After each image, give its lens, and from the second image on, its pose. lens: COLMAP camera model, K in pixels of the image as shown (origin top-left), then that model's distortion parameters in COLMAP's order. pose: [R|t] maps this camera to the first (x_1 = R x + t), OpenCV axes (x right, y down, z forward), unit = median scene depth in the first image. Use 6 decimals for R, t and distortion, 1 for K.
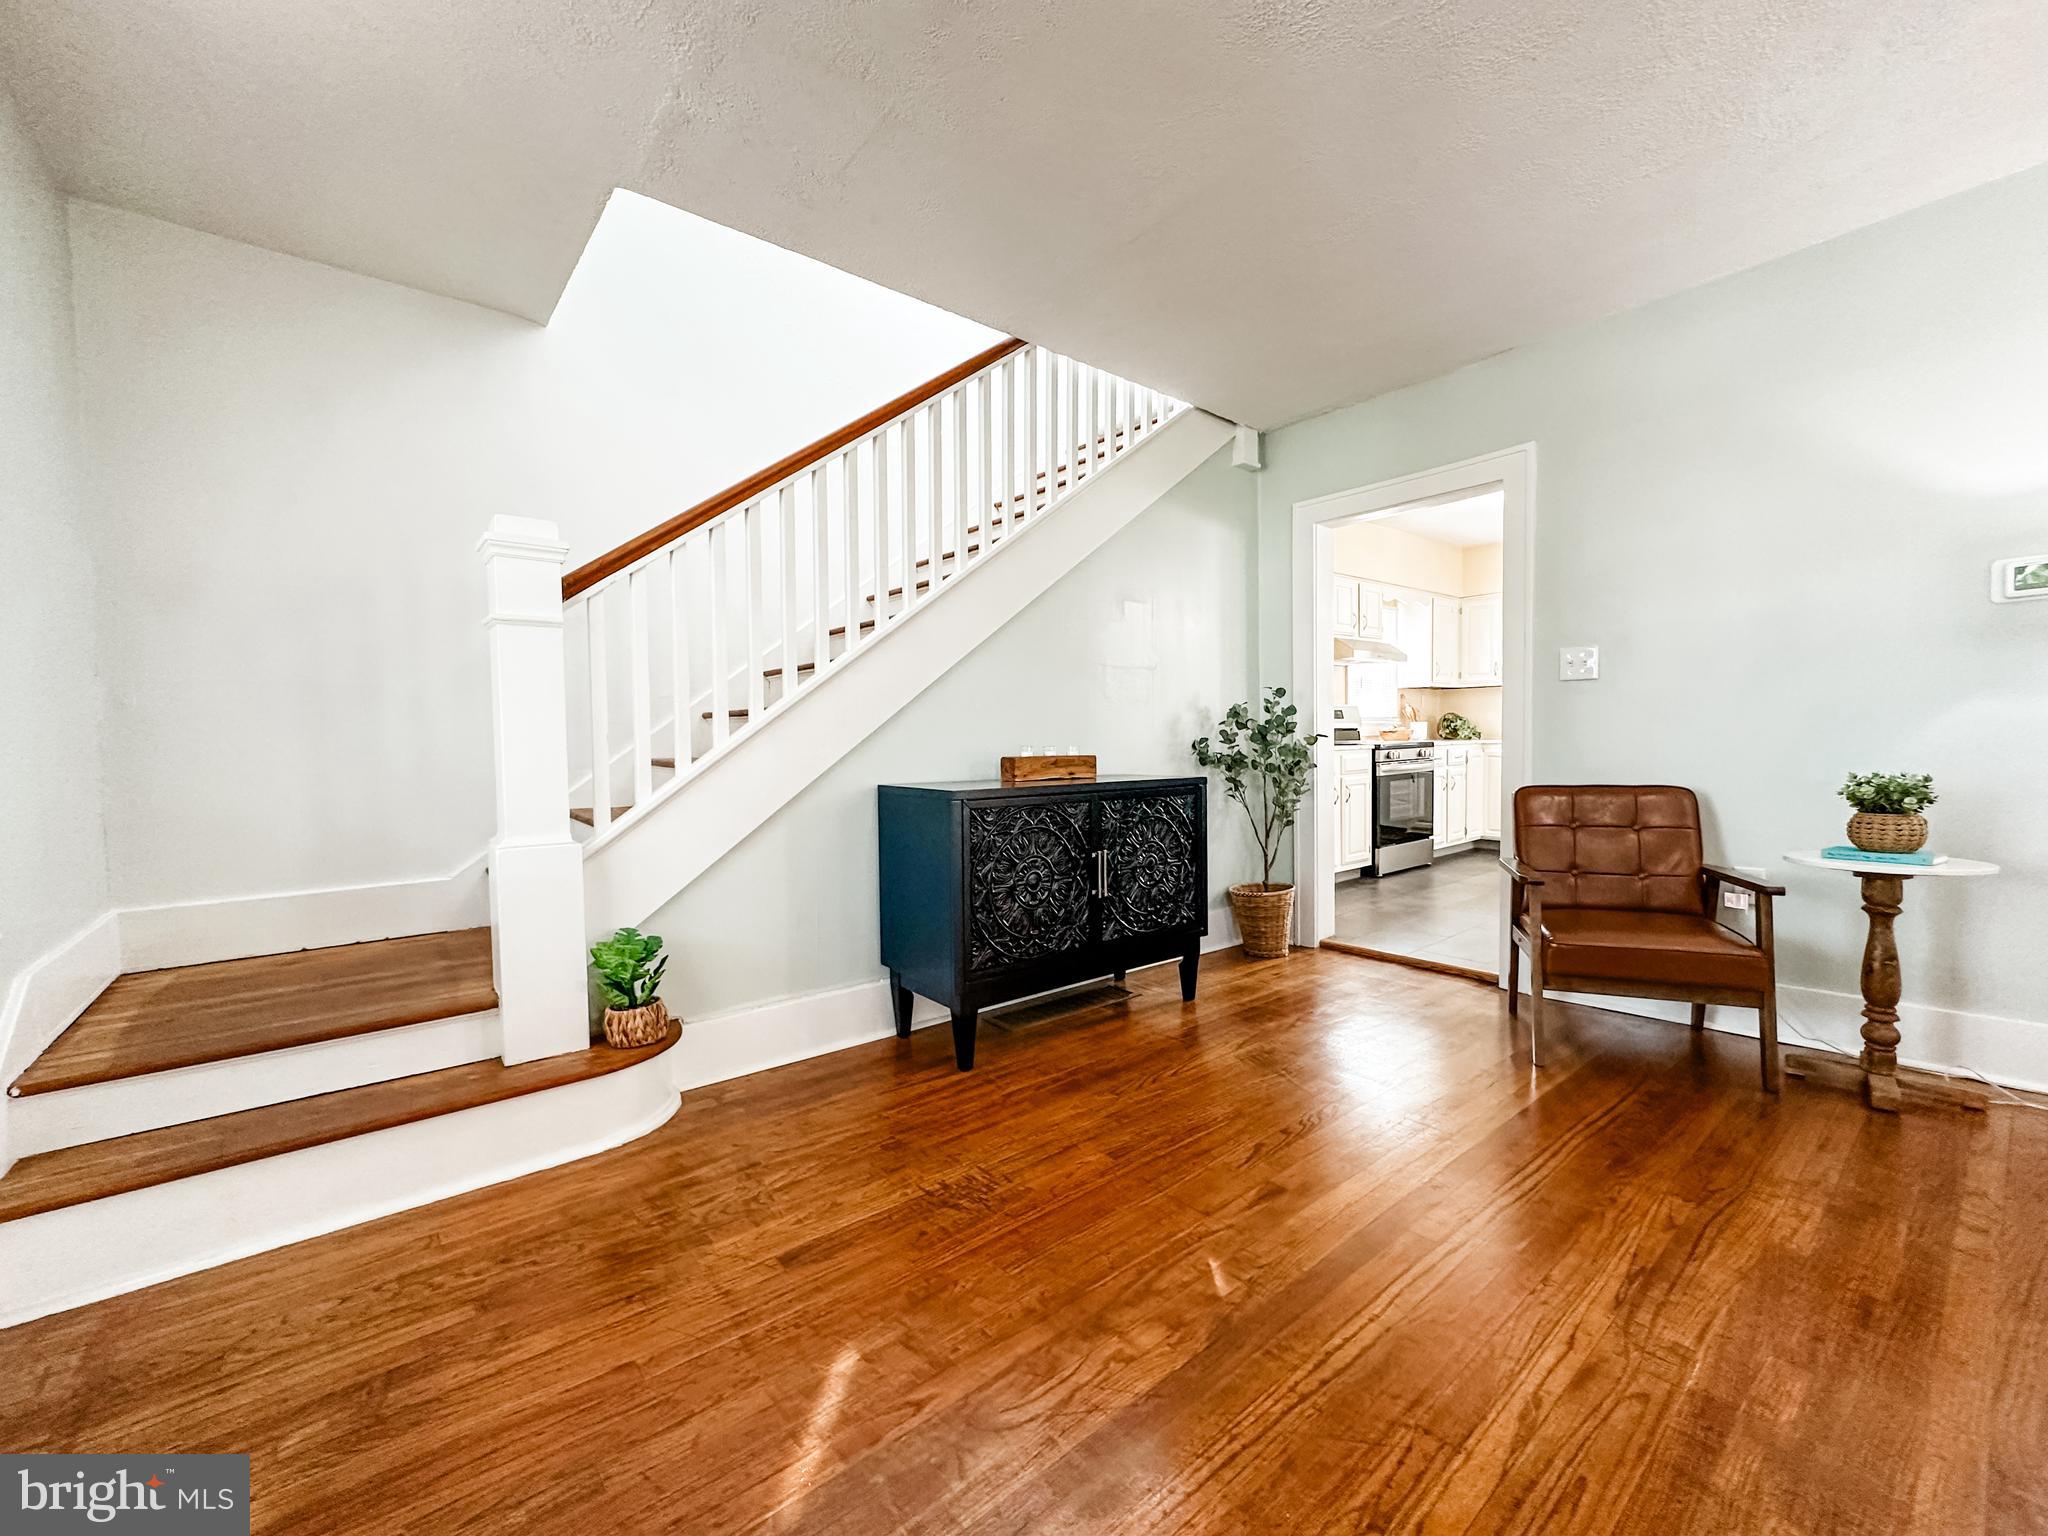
lens RADIAL K [[823.4, 0, 1024.0], [0, 823.4, 768.0], [0, 0, 1]] dist [0.001813, 0.000188]
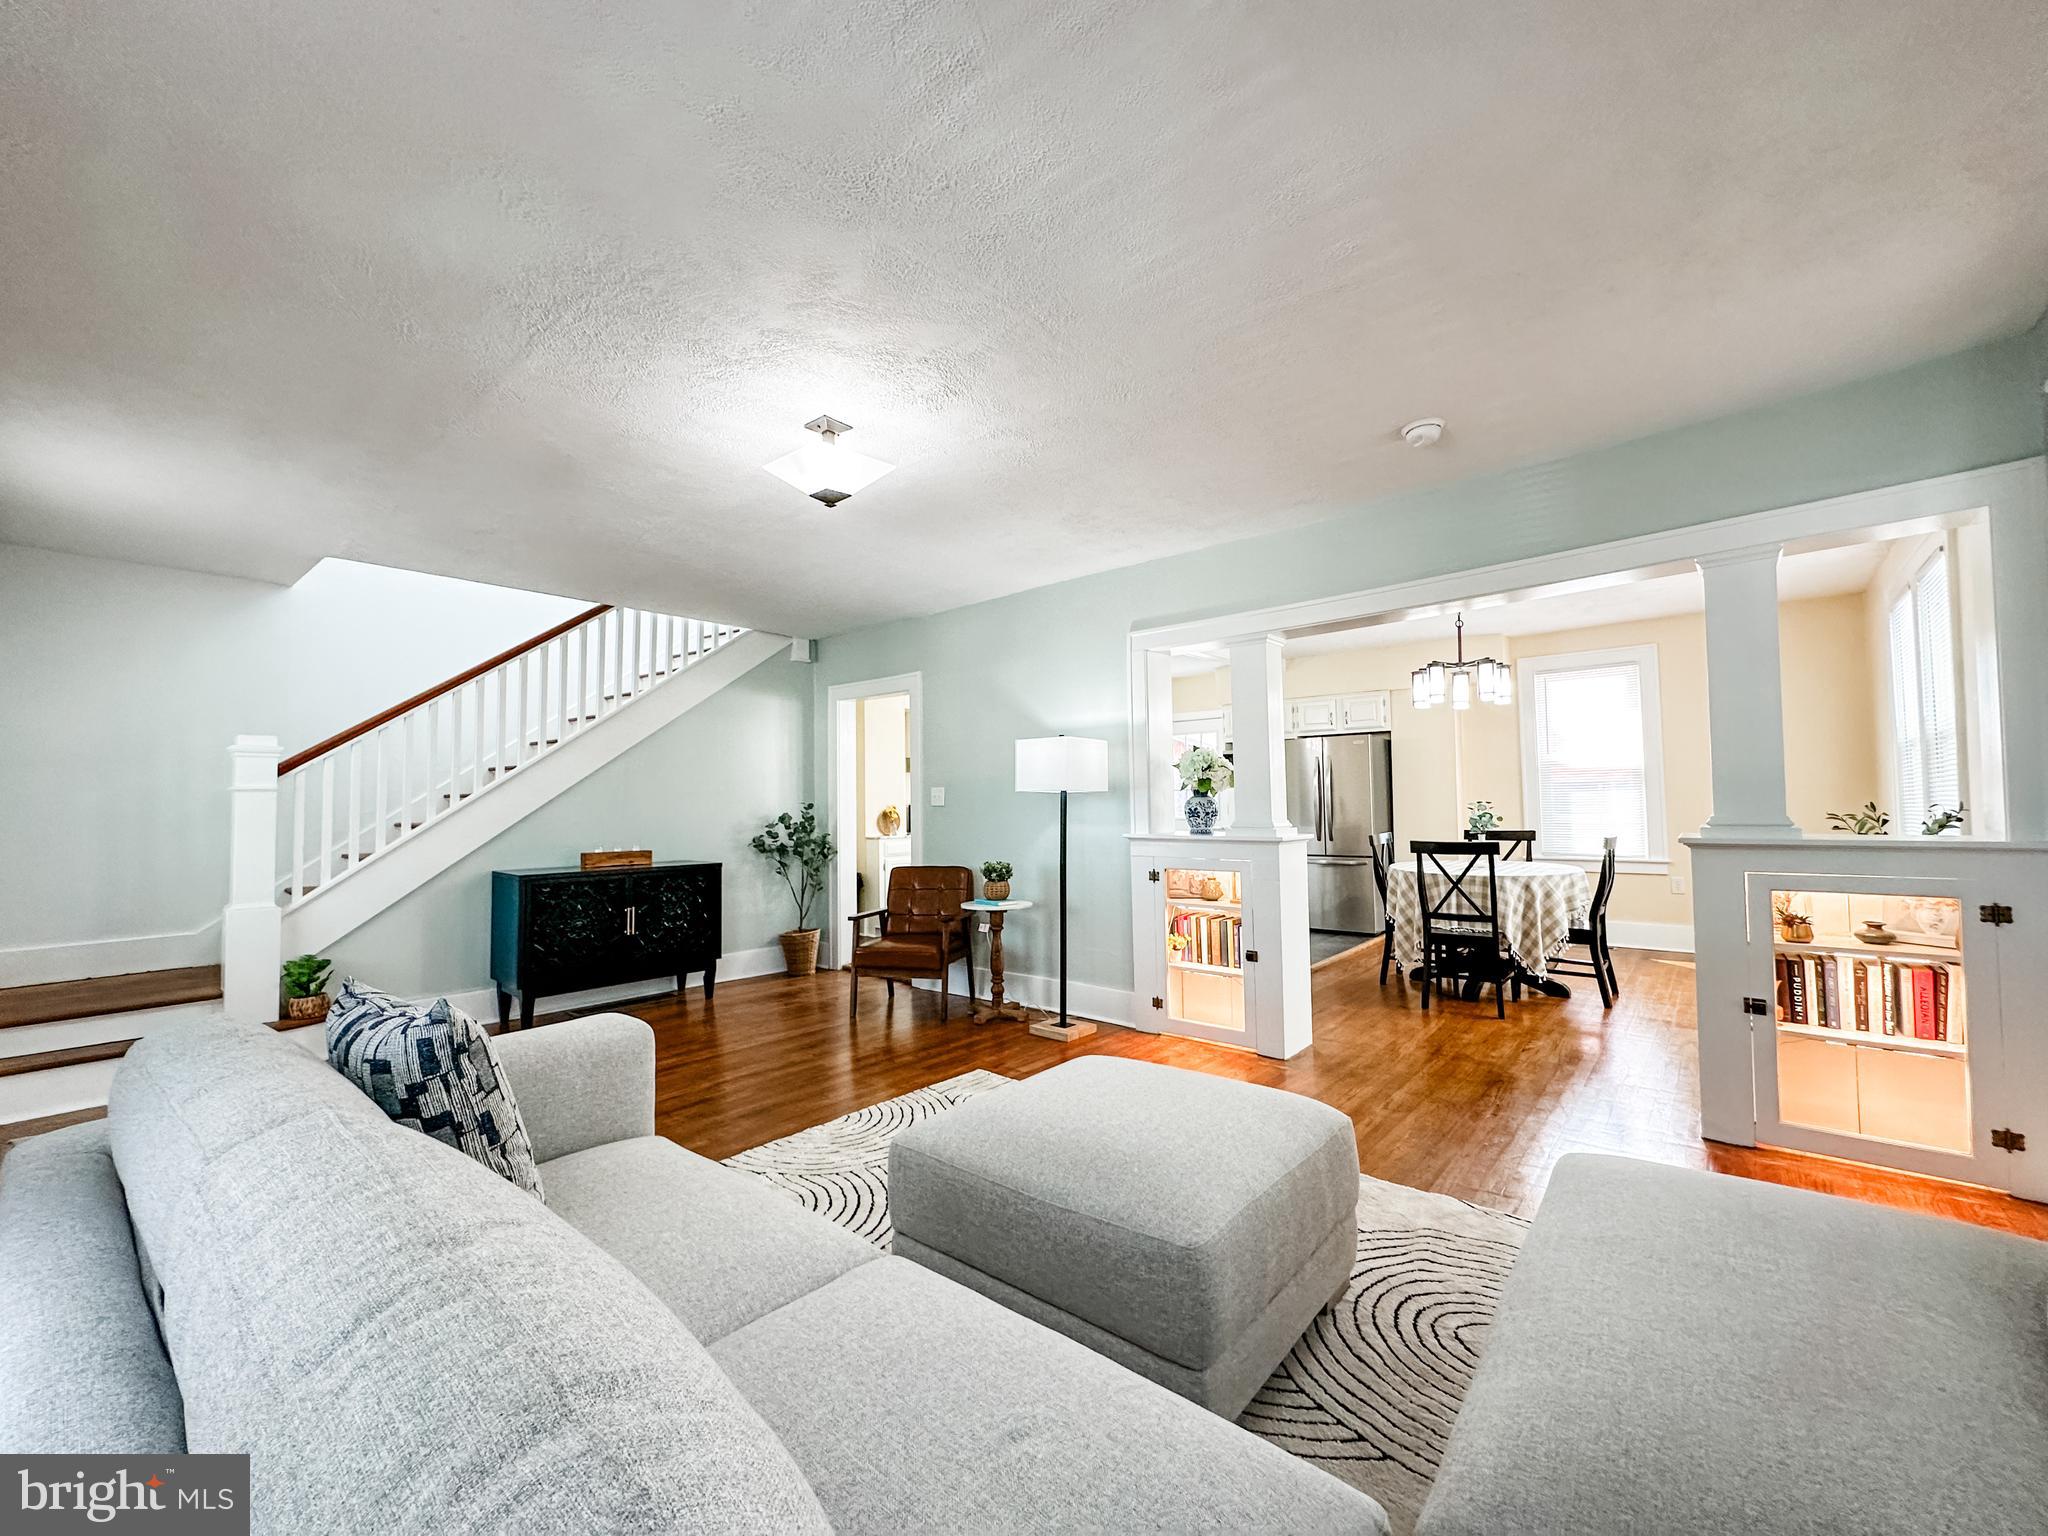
lens RADIAL K [[823.4, 0, 1024.0], [0, 823.4, 768.0], [0, 0, 1]] dist [0.001813, 0.000188]
pose [[0.983850, 0.010874, 0.178663, 0.546964], [0.003388, 0.996843, -0.079327, -0.048276], [-0.178962, 0.078651, 0.980707, -0.809758]]
